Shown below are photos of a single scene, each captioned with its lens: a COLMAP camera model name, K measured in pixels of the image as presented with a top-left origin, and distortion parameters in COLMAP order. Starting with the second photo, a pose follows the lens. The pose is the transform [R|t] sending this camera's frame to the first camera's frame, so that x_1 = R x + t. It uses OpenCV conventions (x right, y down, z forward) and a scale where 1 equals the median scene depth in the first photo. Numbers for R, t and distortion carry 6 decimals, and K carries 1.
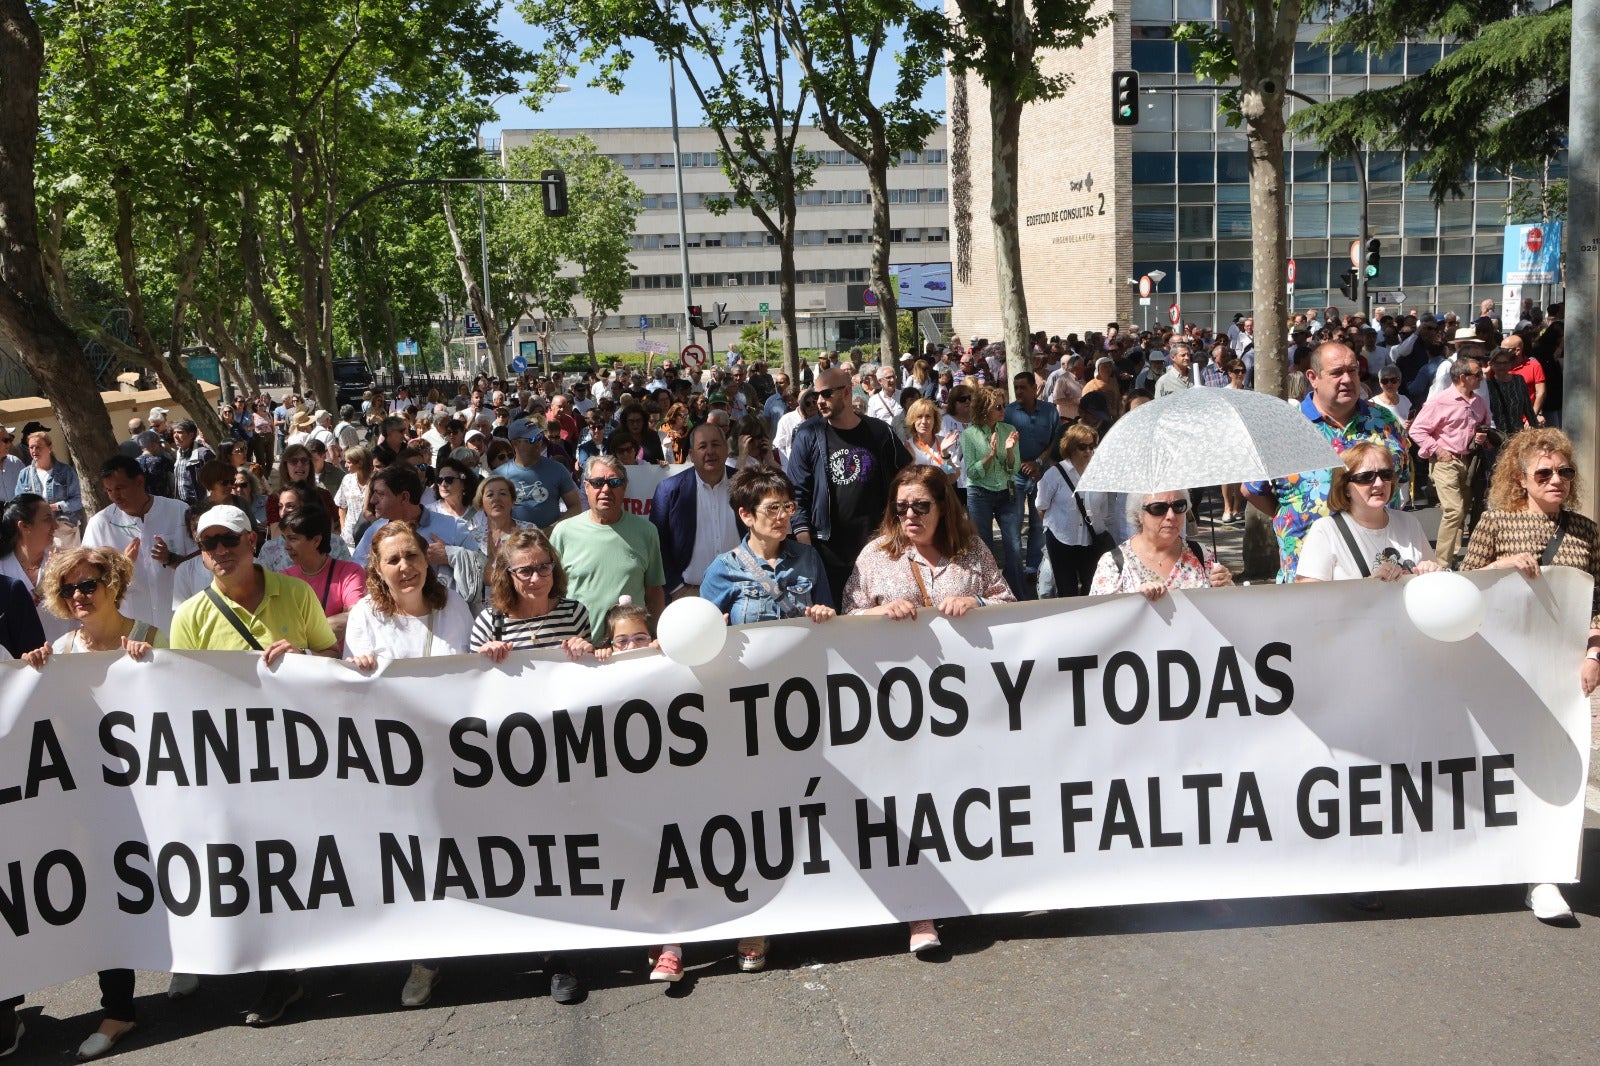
lens RADIAL K [[1544.7, 0, 800.0], [0, 1544.7, 533.0], [0, 0, 1]] dist [-0.083381, 0.126948]
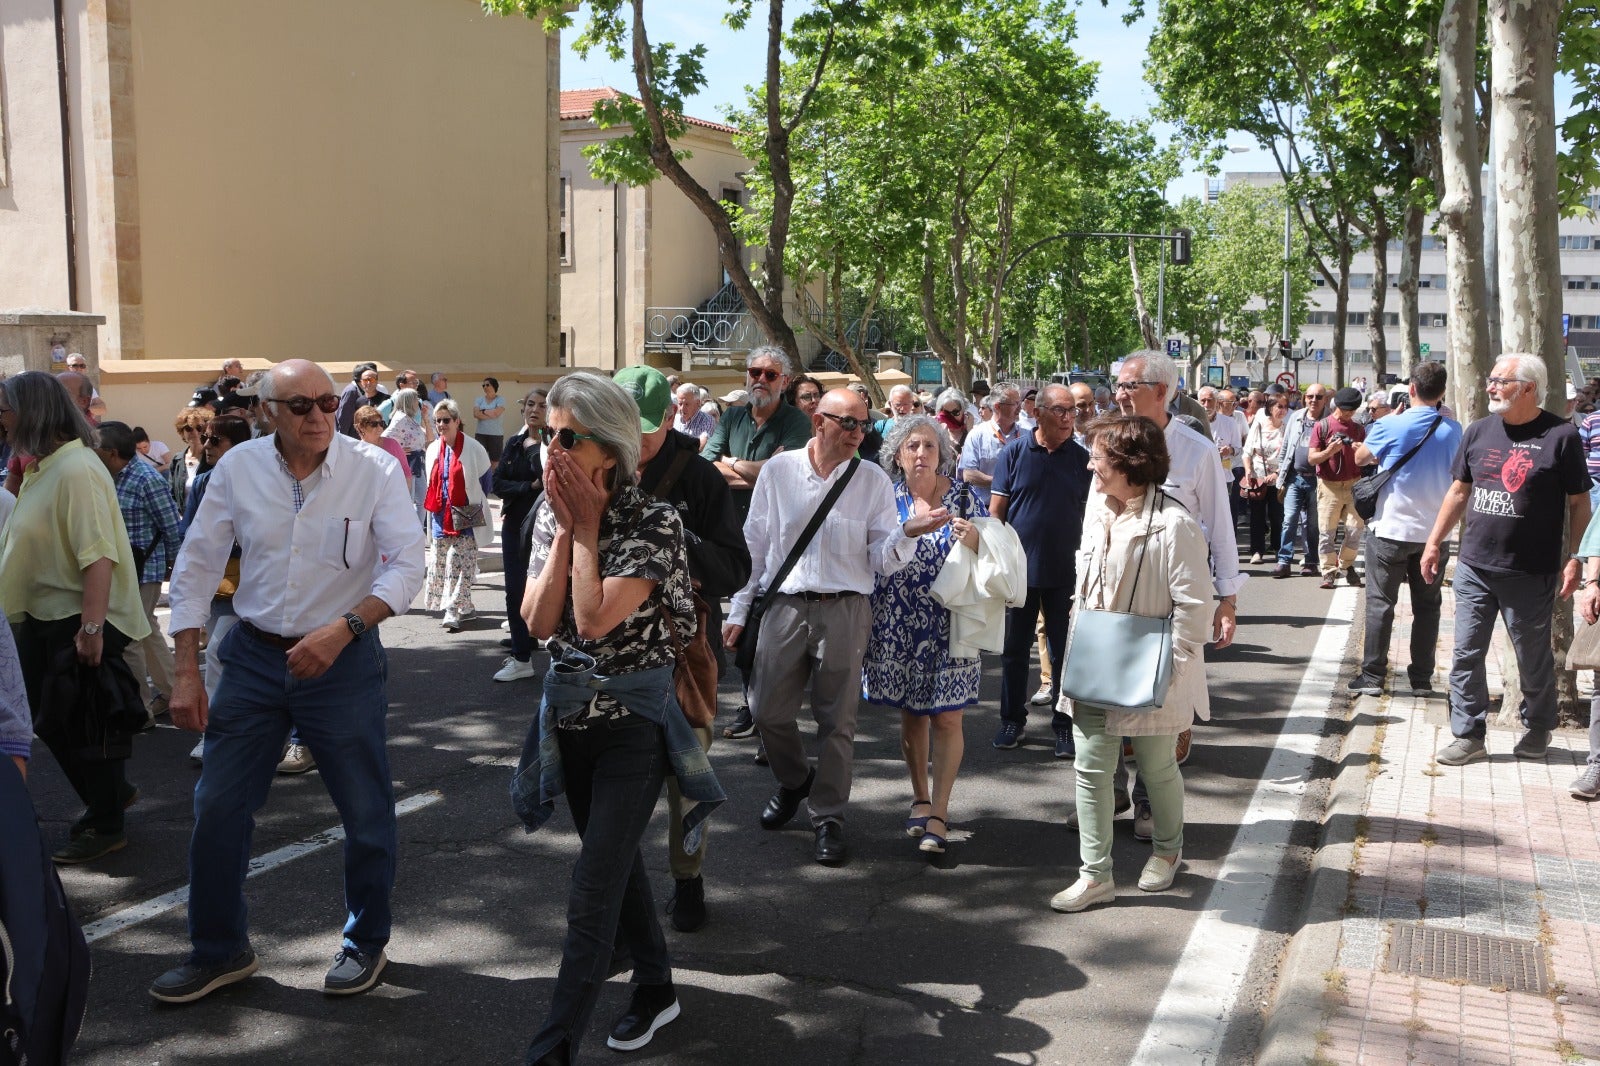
lens RADIAL K [[1544.7, 0, 800.0], [0, 1544.7, 533.0], [0, 0, 1]] dist [-0.083381, 0.126948]
pose [[0.884397, 0.106499, -0.454423, 0.331180], [-0.113422, 0.993473, 0.012090, 0.073440], [0.452745, 0.040849, 0.890704, -0.545834]]
